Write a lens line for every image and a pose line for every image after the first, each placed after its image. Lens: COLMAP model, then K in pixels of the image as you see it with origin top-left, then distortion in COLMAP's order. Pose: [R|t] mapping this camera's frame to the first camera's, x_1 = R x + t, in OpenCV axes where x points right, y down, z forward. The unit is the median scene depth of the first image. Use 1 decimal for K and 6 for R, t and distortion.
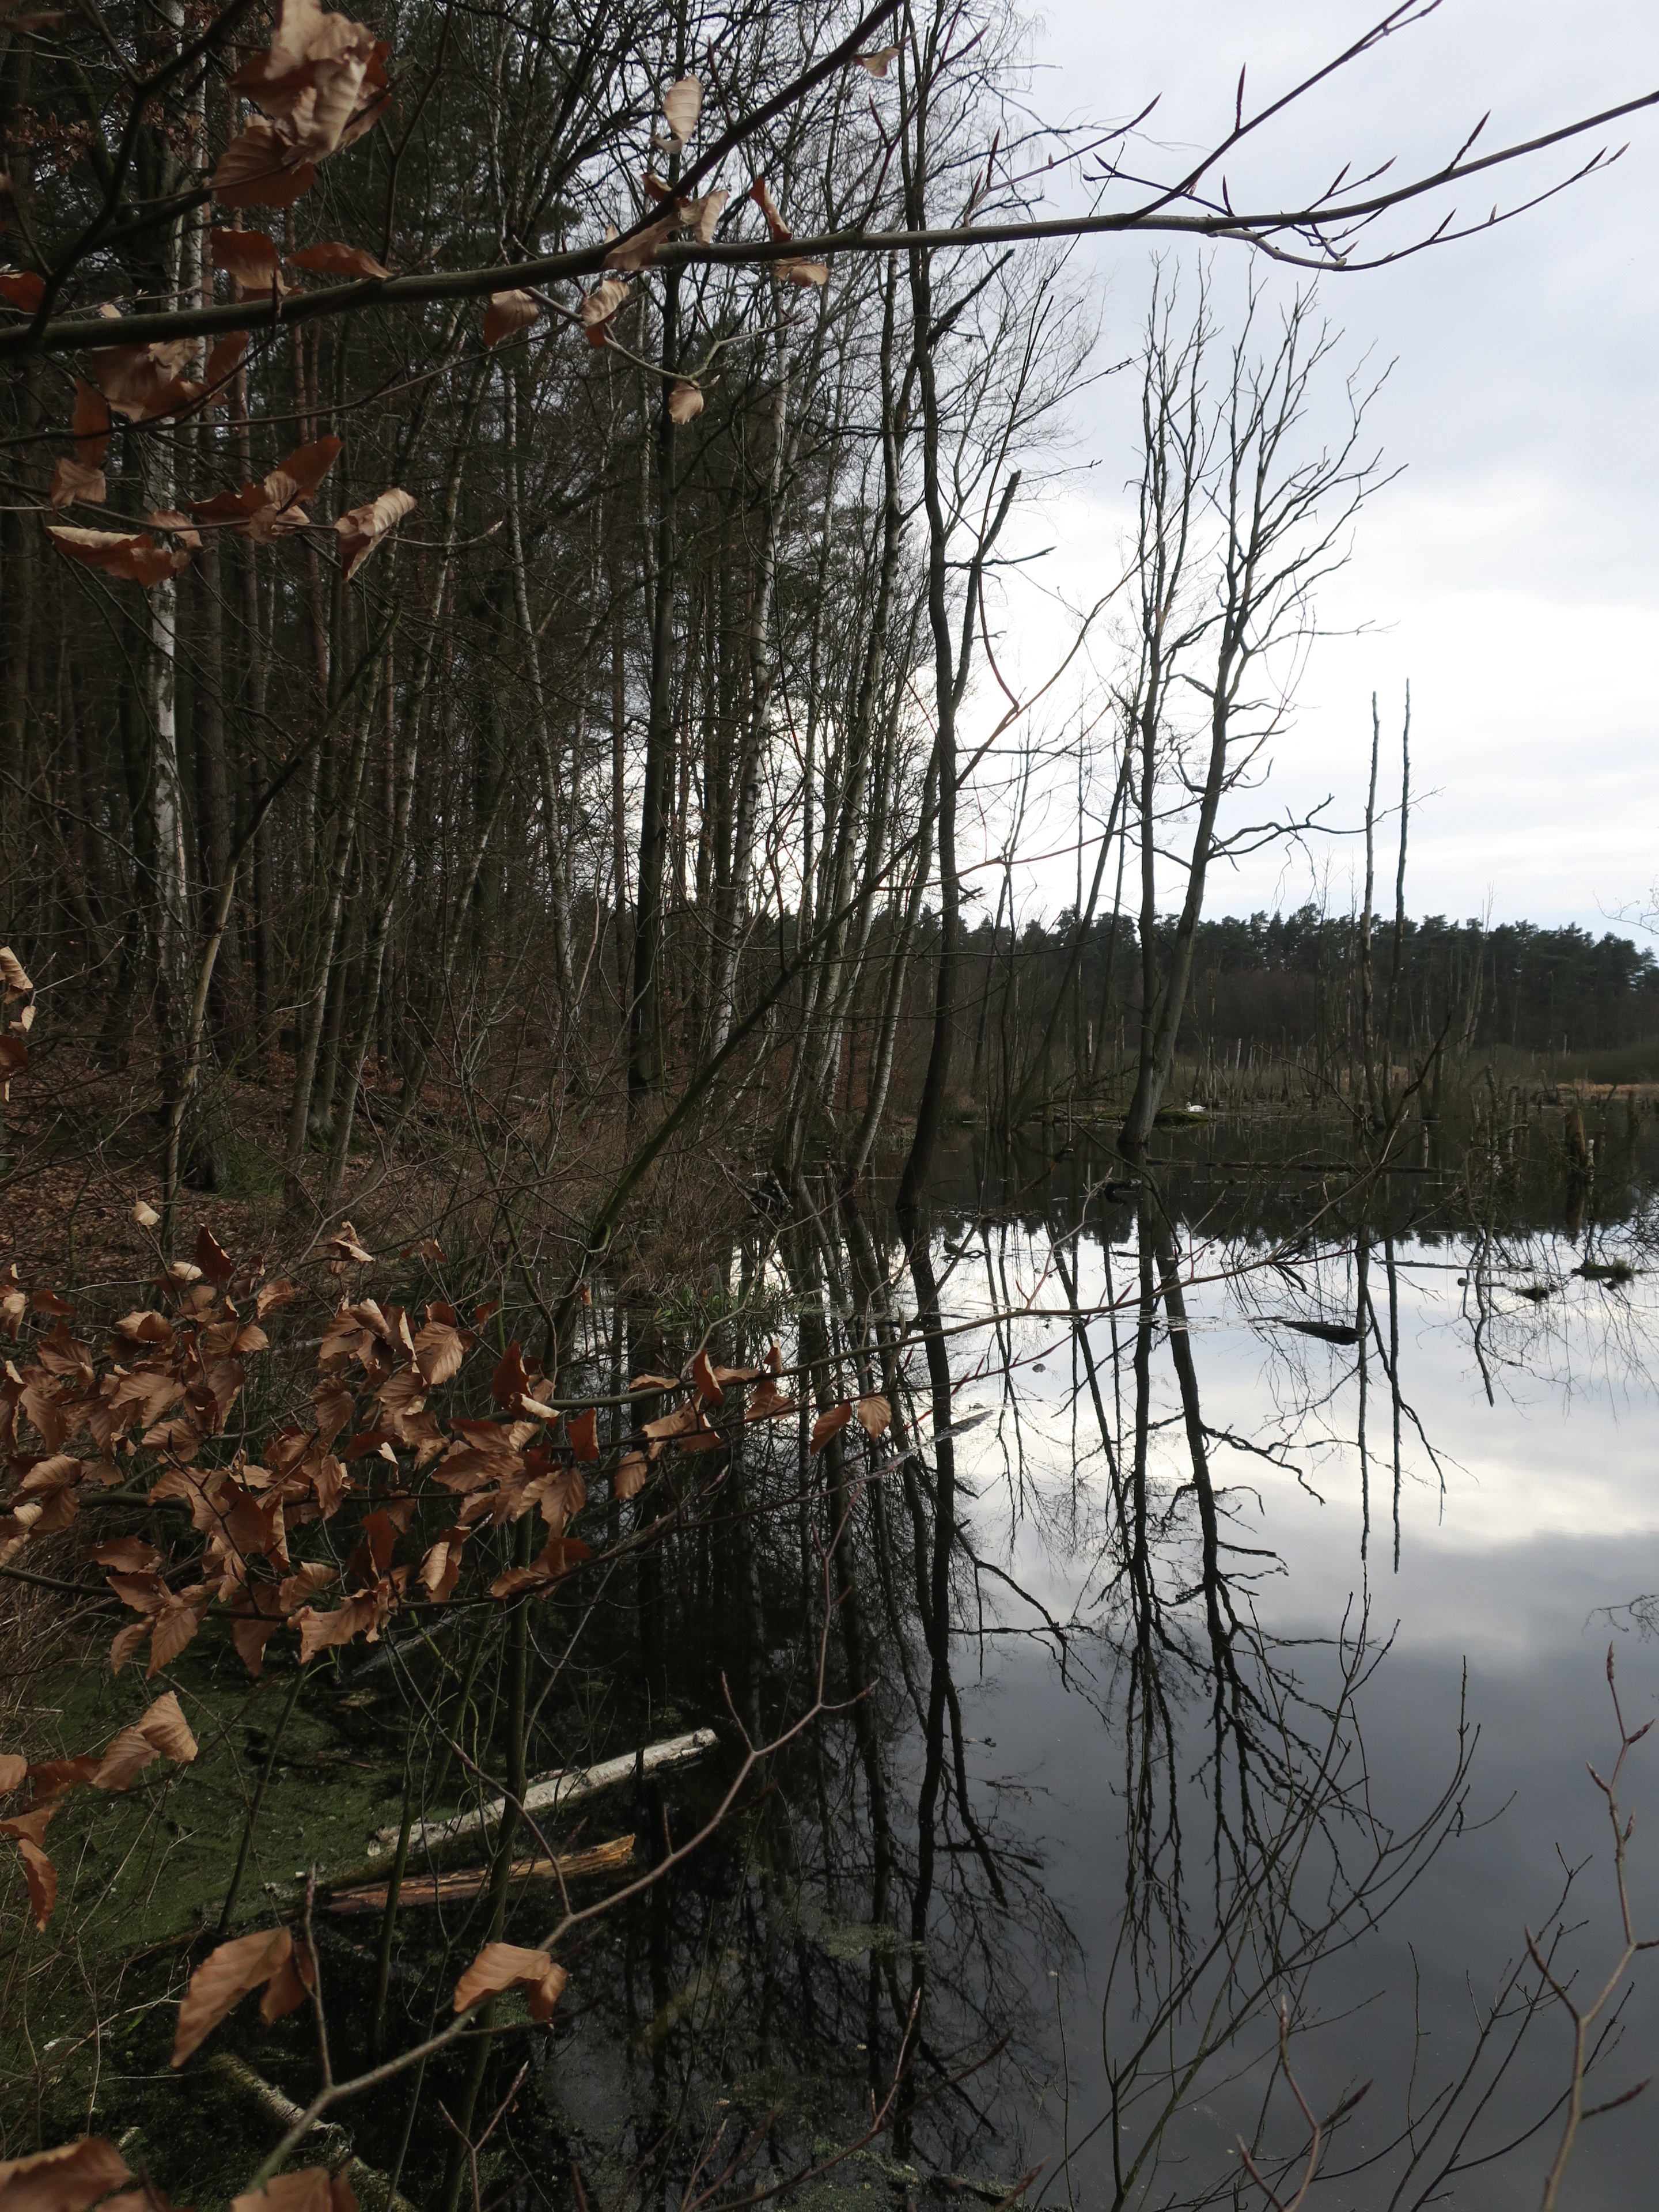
lens RADIAL K [[2062.9, 0, 829.5], [0, 2062.9, 1106.0], [0, 0, 1]] dist [0.037632, 0.012055]
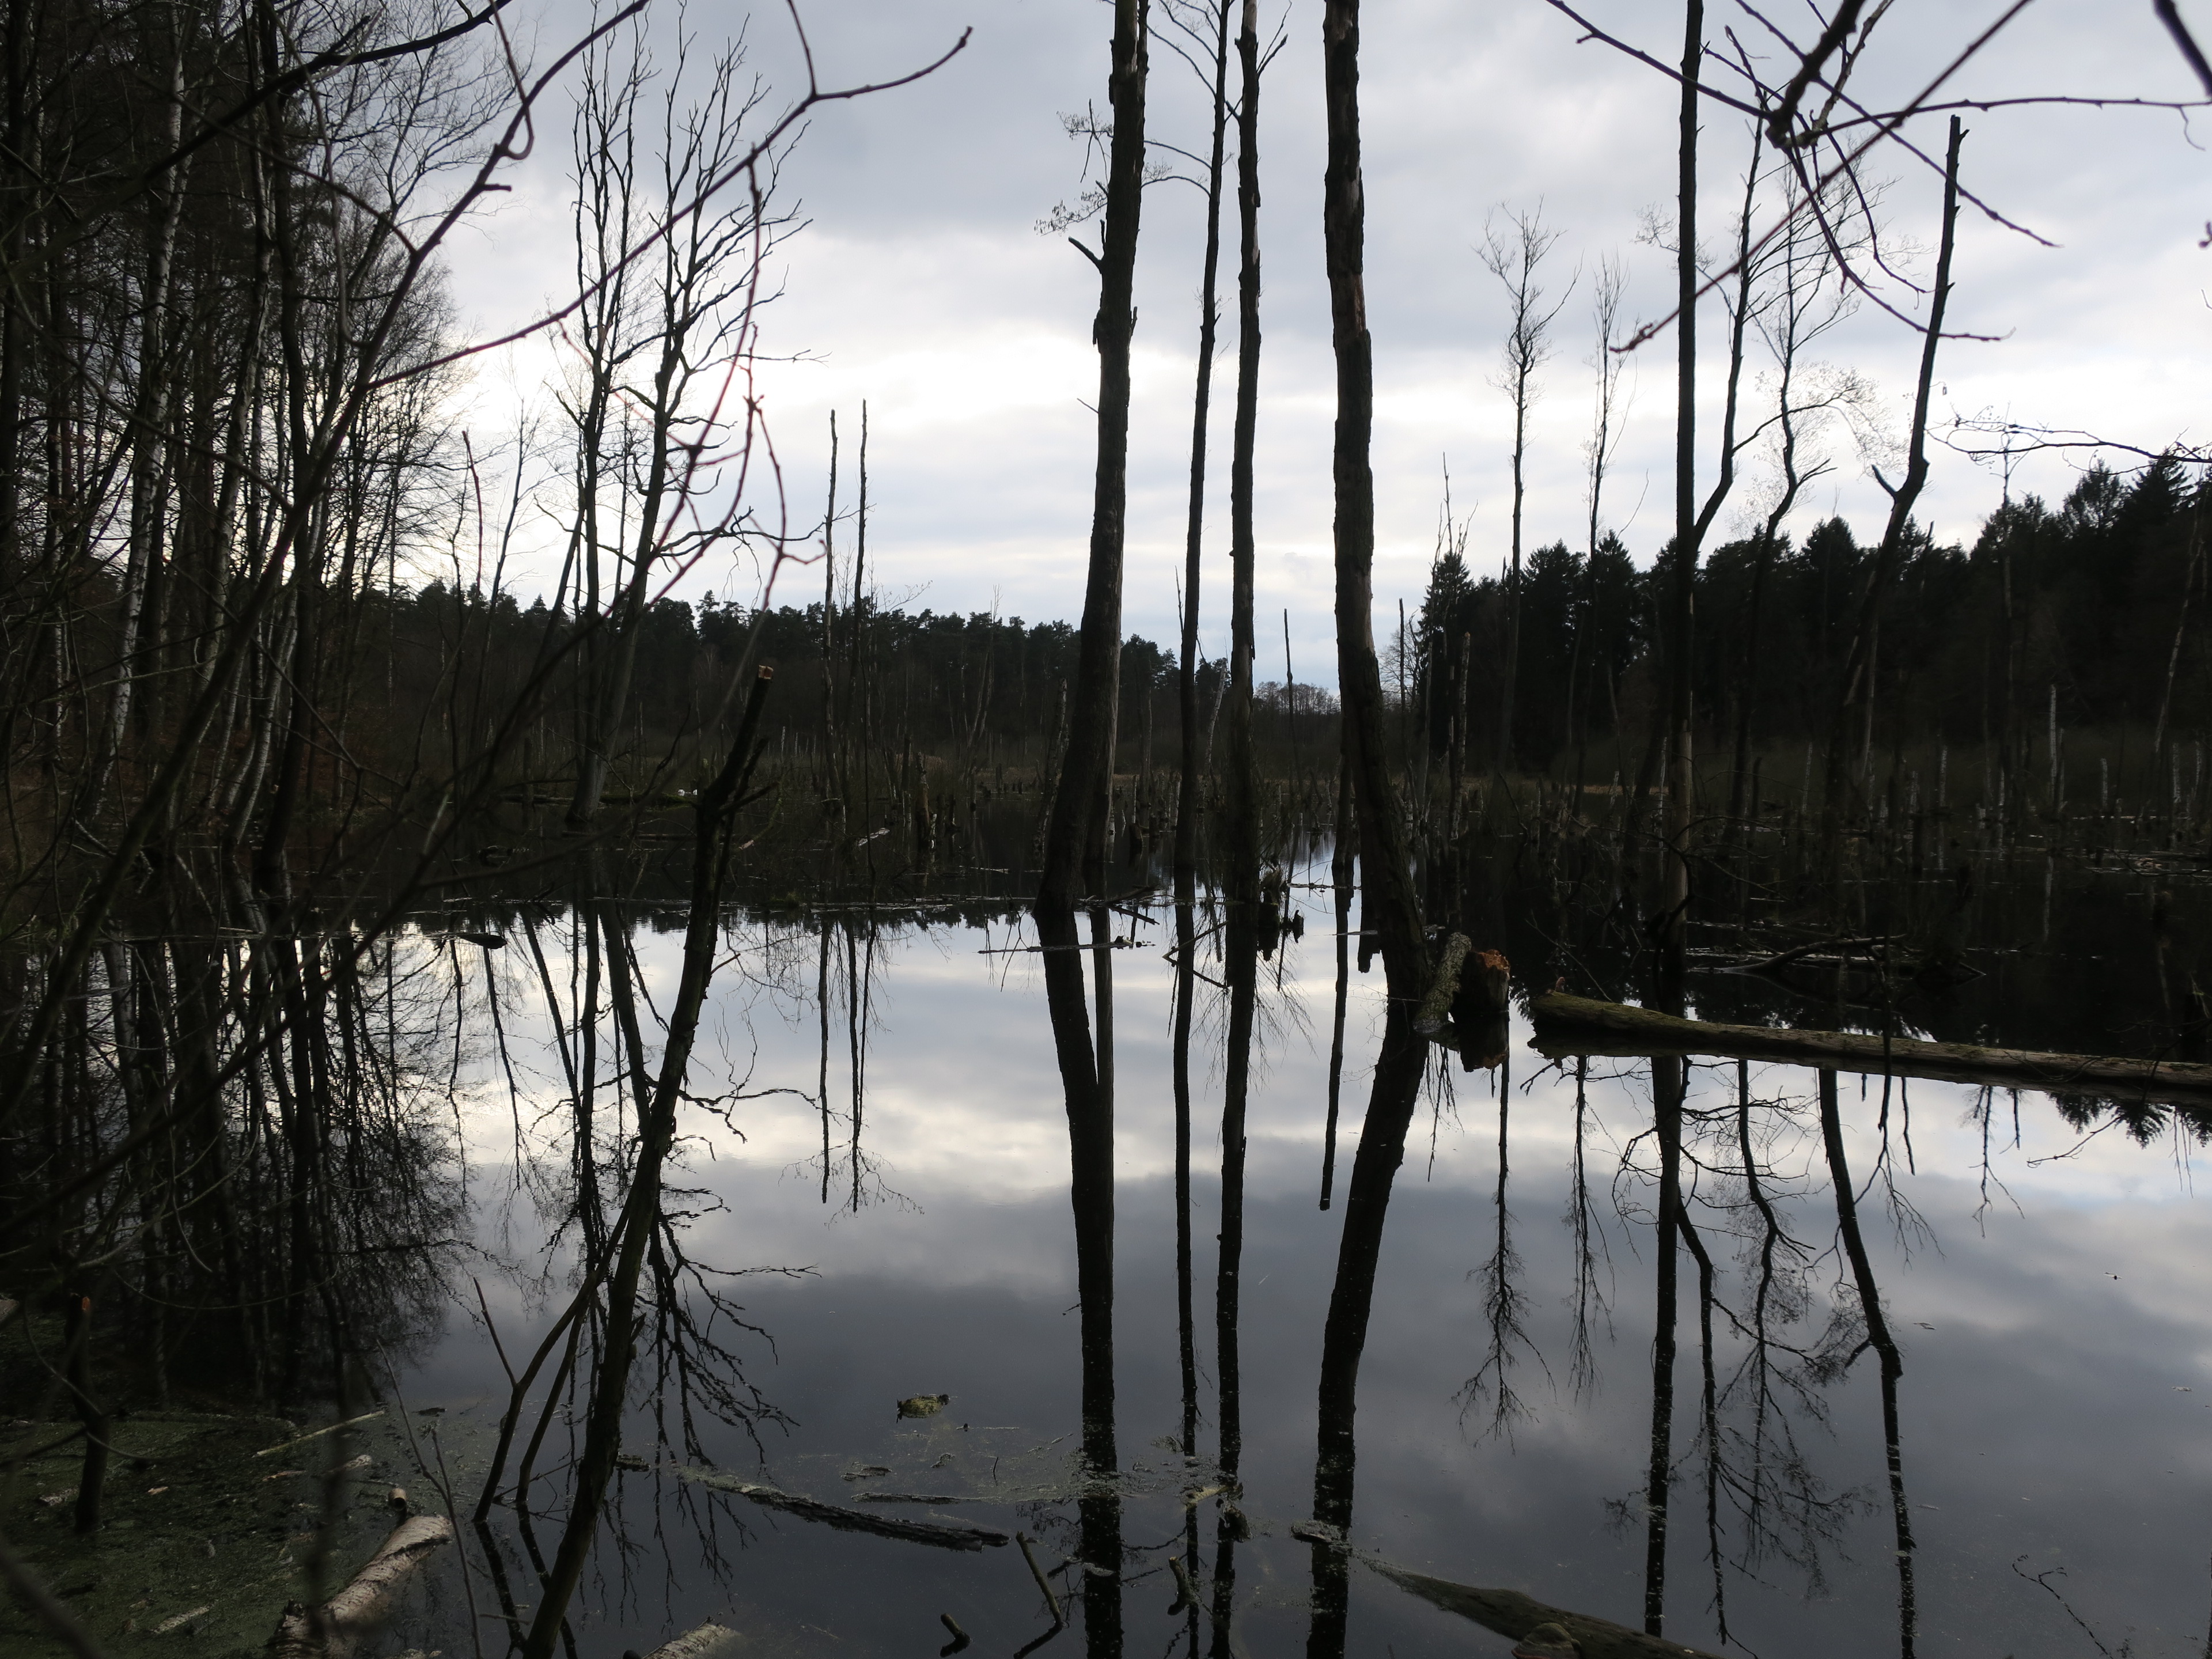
lens RADIAL K [[2062.9, 0, 1106.0], [0, 2062.9, 829.5], [0, 0, 1]] dist [0.037632, 0.012055]
pose [[0.942968, -0.001271, 0.332881, 0.043016], [-0.004474, 0.999854, 0.016492, 0.003553], [-0.332853, -0.017040, 0.942825, -0.100575]]
